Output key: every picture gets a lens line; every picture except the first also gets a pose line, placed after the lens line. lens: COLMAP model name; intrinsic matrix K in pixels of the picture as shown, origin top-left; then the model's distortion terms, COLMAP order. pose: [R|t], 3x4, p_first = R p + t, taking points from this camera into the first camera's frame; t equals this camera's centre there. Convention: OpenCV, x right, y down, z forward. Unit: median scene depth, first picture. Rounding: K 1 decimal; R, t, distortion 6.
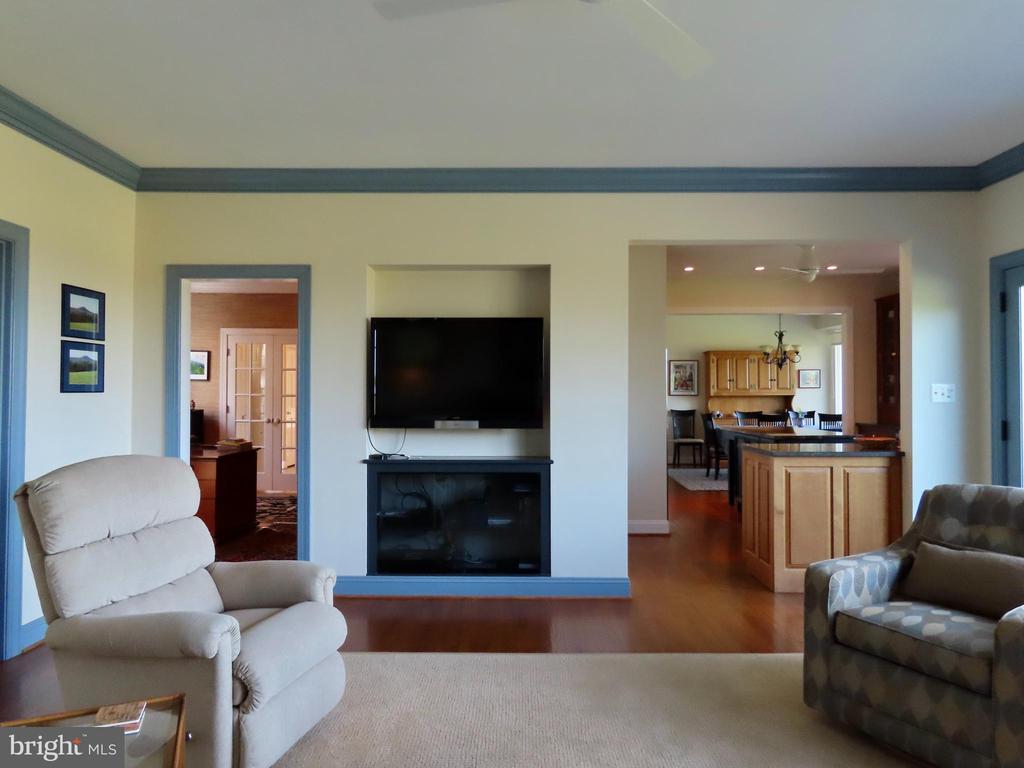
lens RADIAL K [[636.2, 0, 517.6], [0, 636.2, 386.3], [0, 0, 1]] dist [-0.017436, -0.000714]
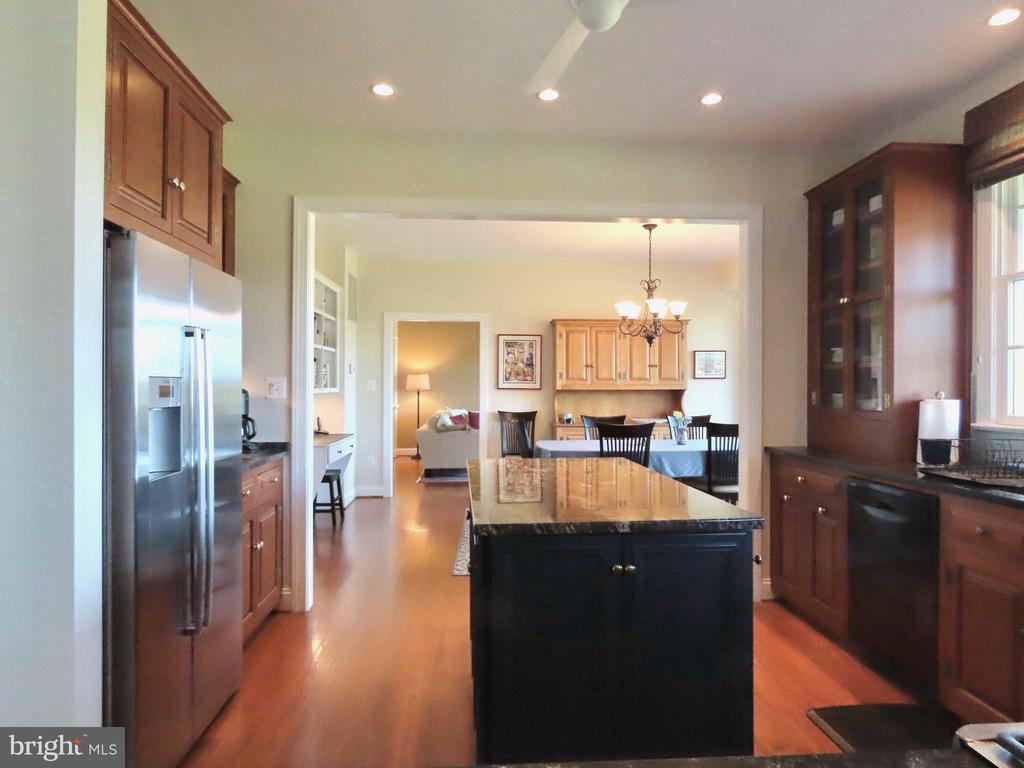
lens RADIAL K [[636.2, 0, 517.6], [0, 636.2, 386.3], [0, 0, 1]] dist [-0.017436, -0.000714]
pose [[0.996129, 0.003868, 0.087815, 0.208082], [-0.004740, 0.999941, 0.009726, 0.005549], [-0.087772, -0.010104, 0.996089, 0.366056]]
